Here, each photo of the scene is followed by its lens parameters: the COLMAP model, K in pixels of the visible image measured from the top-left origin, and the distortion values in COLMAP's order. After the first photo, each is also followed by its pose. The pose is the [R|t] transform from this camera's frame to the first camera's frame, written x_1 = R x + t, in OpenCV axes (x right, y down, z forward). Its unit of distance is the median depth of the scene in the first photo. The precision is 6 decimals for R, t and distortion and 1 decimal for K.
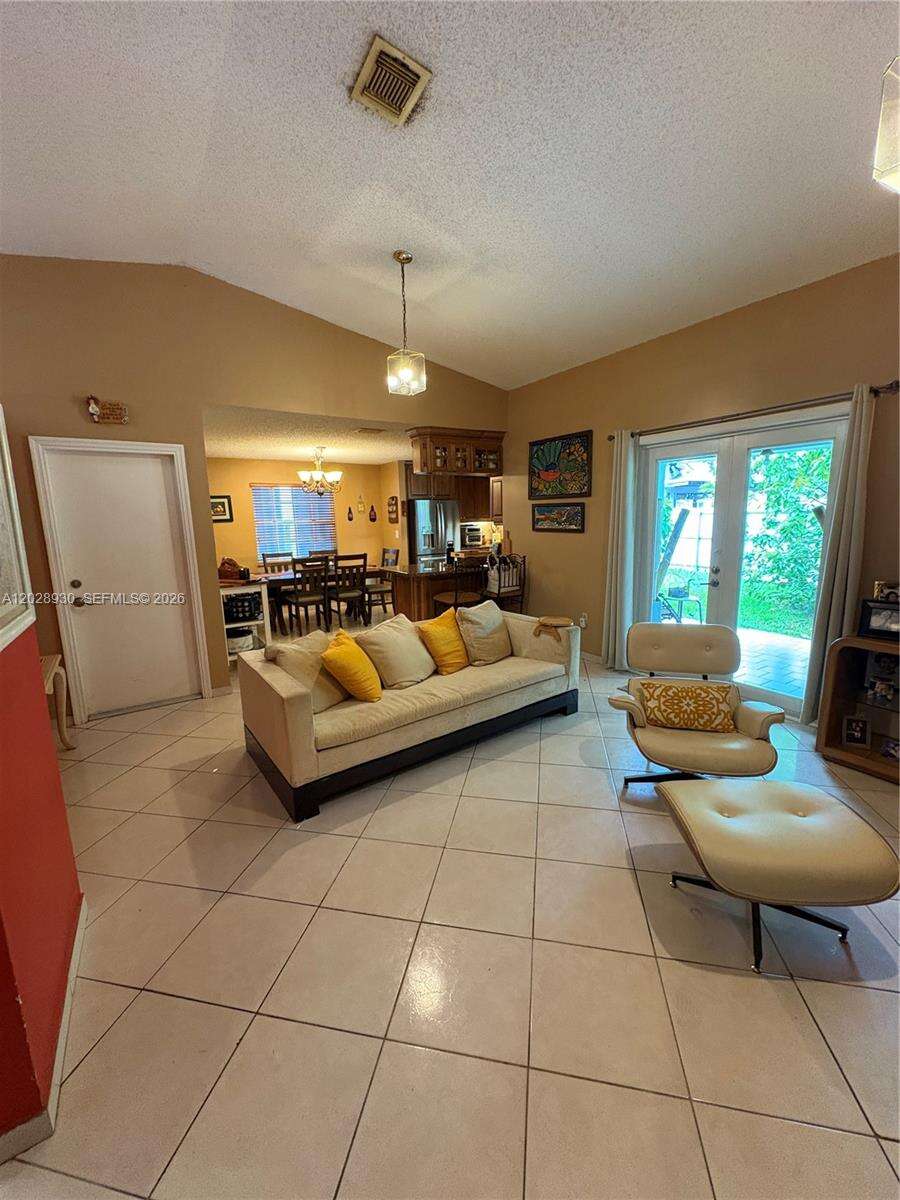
lens RADIAL K [[477.6, 0, 447.6], [0, 477.6, 598.4], [0, 0, 1]] dist [0.000765, -0.001914]
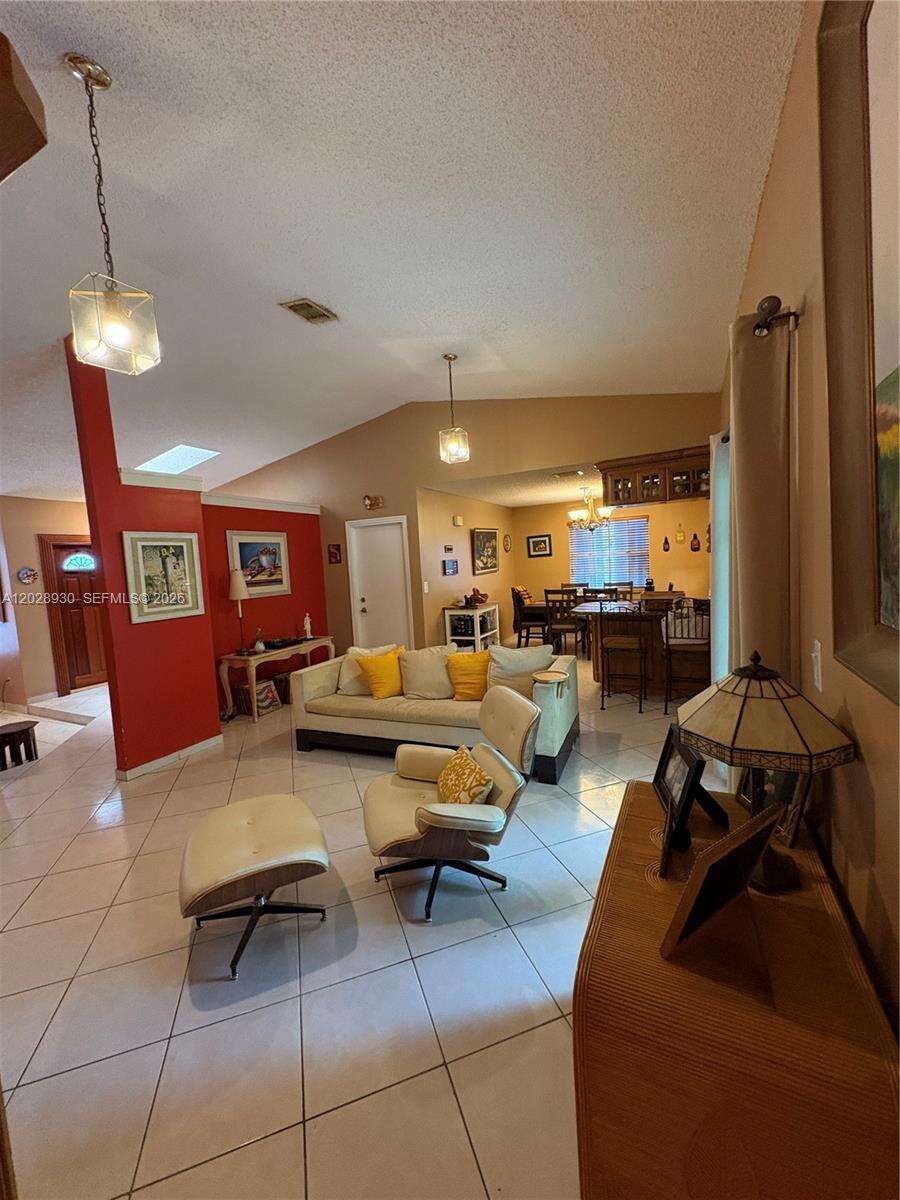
lens RADIAL K [[477.6, 0, 447.7], [0, 477.6, 597.4], [0, 0, 1]] dist [0.000765, -0.001914]
pose [[0.503016, 0.061504, -0.862086, 0.462853], [-0.100704, 0.994841, 0.012216, -0.047422], [0.858390, 0.080671, 0.506615, 0.189151]]
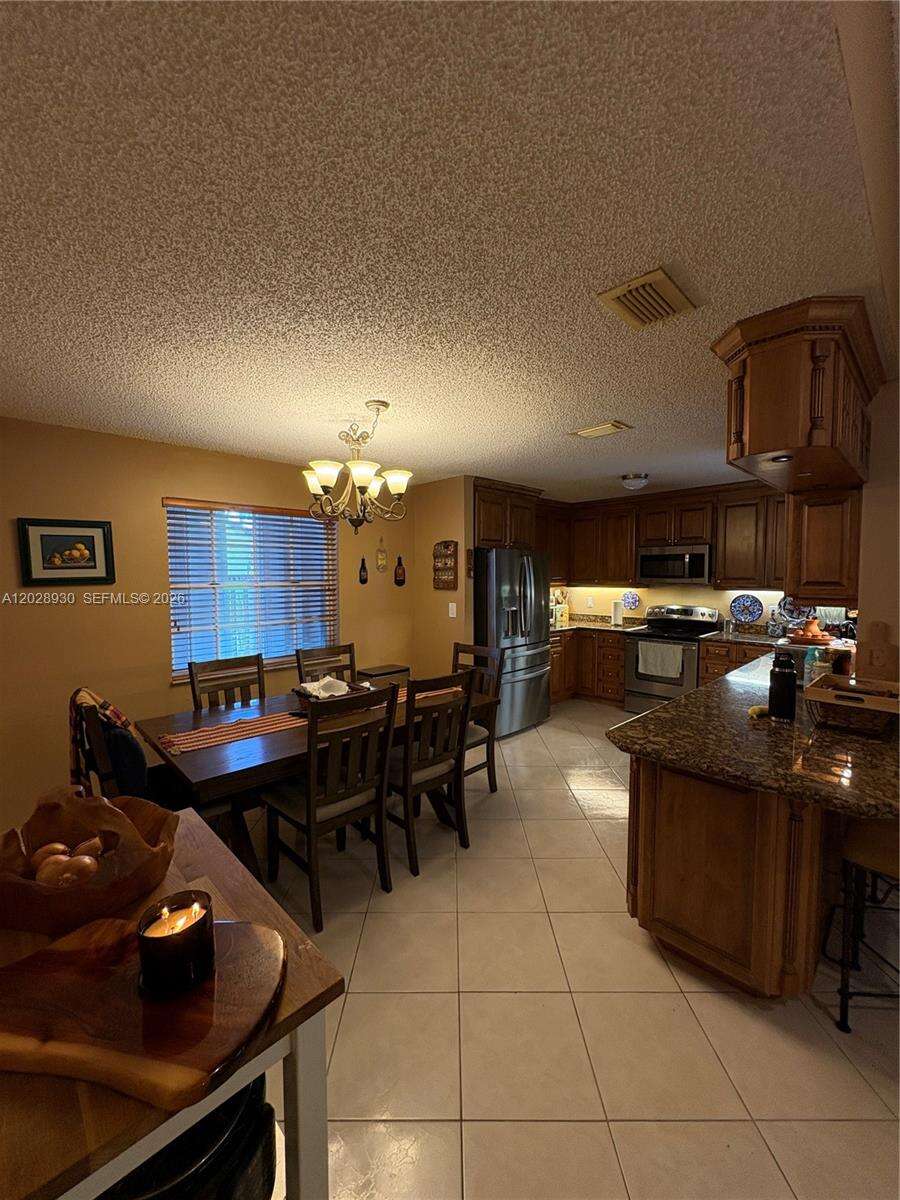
lens RADIAL K [[477.6, 0, 451.2], [0, 477.6, 598.9], [0, 0, 1]] dist [0.000765, -0.001914]
pose [[0.980651, 0.009735, 0.195524, -0.246743], [0.014241, 0.992569, -0.120843, -0.094777], [-0.195247, 0.121289, 0.973225, 0.548936]]
